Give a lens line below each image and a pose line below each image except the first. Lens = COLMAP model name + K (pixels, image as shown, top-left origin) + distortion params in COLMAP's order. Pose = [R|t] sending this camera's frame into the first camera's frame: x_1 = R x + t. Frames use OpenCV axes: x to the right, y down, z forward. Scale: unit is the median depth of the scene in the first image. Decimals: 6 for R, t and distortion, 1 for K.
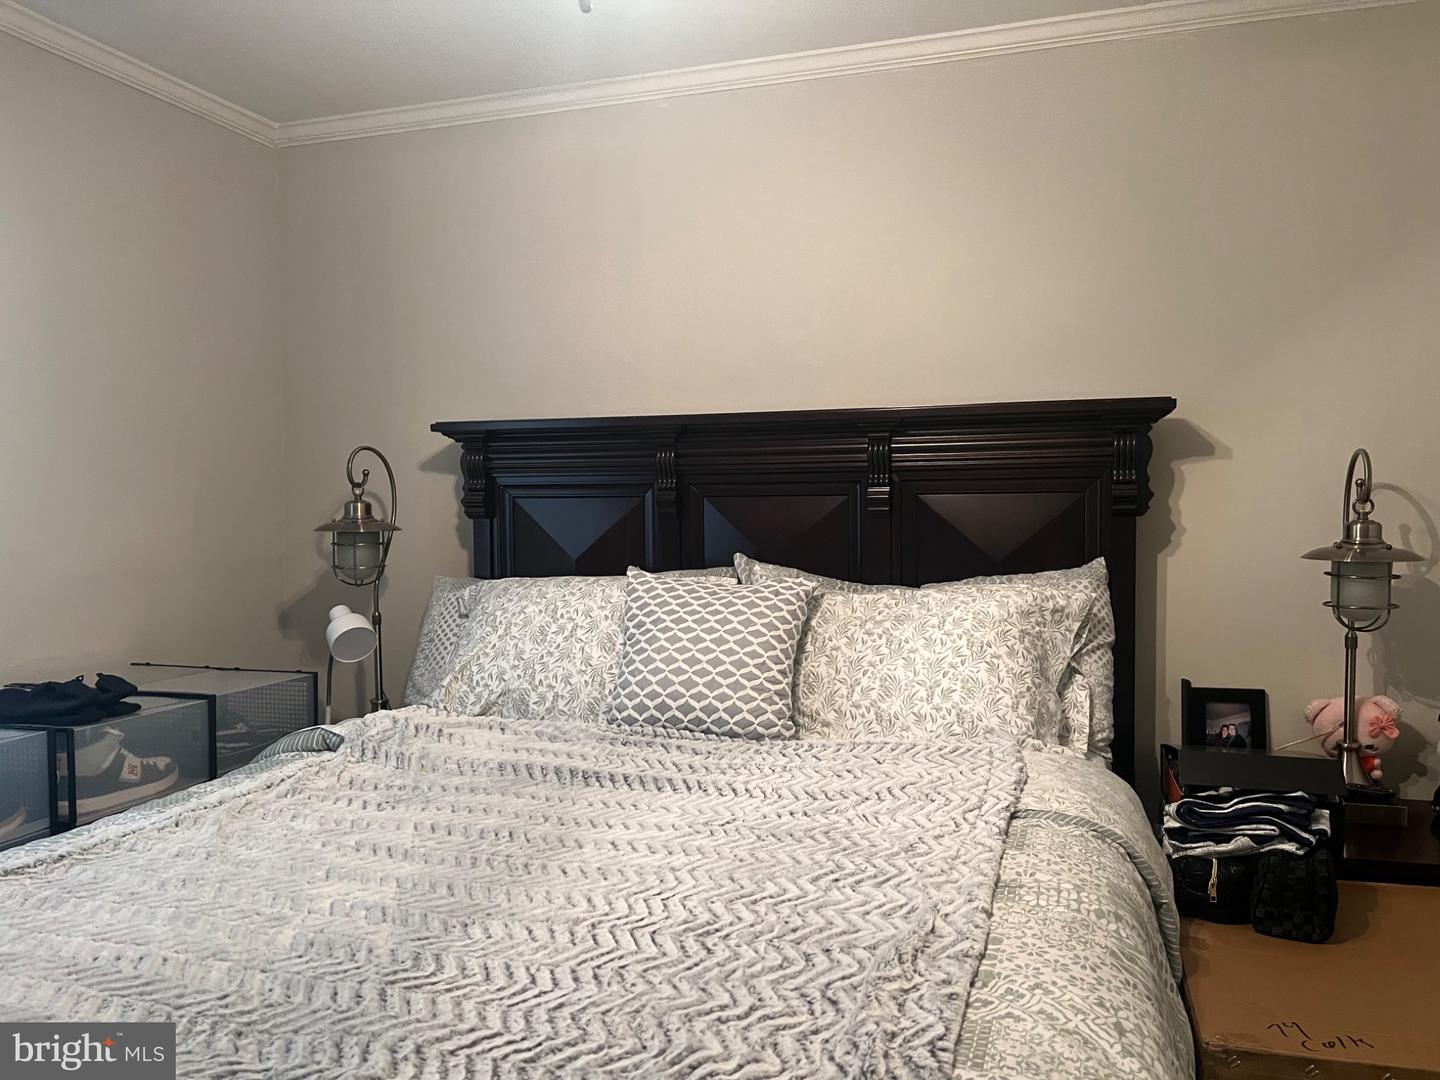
lens RADIAL K [[1082.9, 0, 716.3], [0, 1082.9, 552.8], [0, 0, 1]] dist [0.054557, -0.066259]
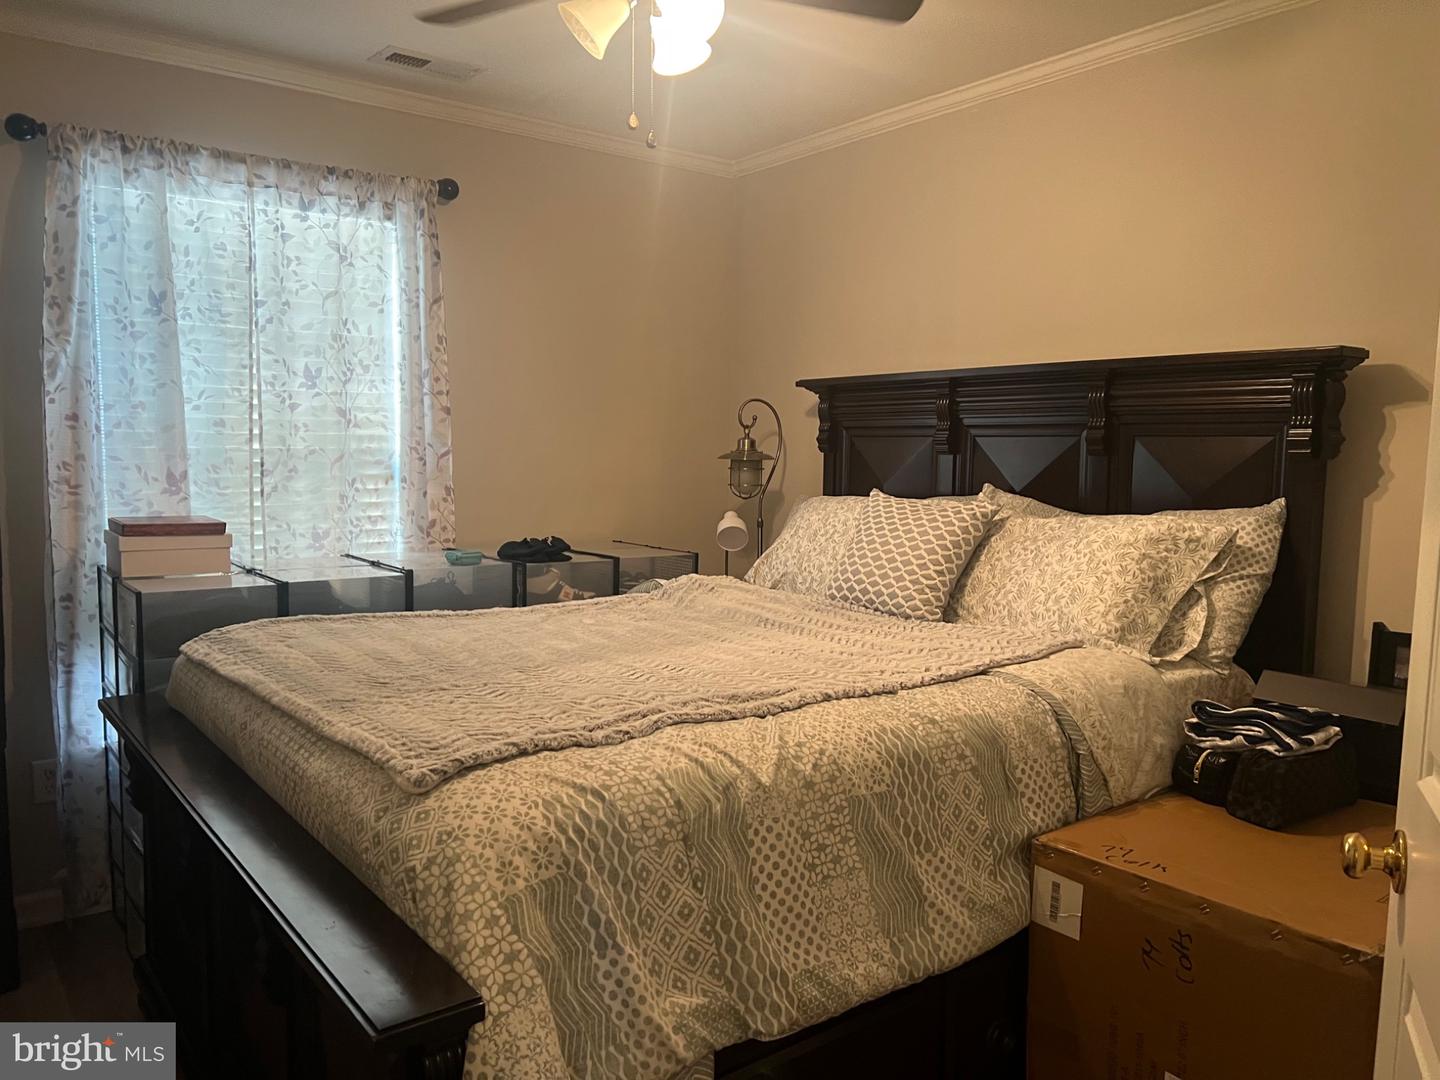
lens RADIAL K [[1082.9, 0, 686.1], [0, 1082.9, 543.4], [0, 0, 1]] dist [0.054557, -0.066259]
pose [[0.806981, 0.068669, -0.586571, 0.557610], [-0.040161, 0.997299, 0.061499, 0.007234], [0.589210, -0.026071, 0.807559, -0.228937]]
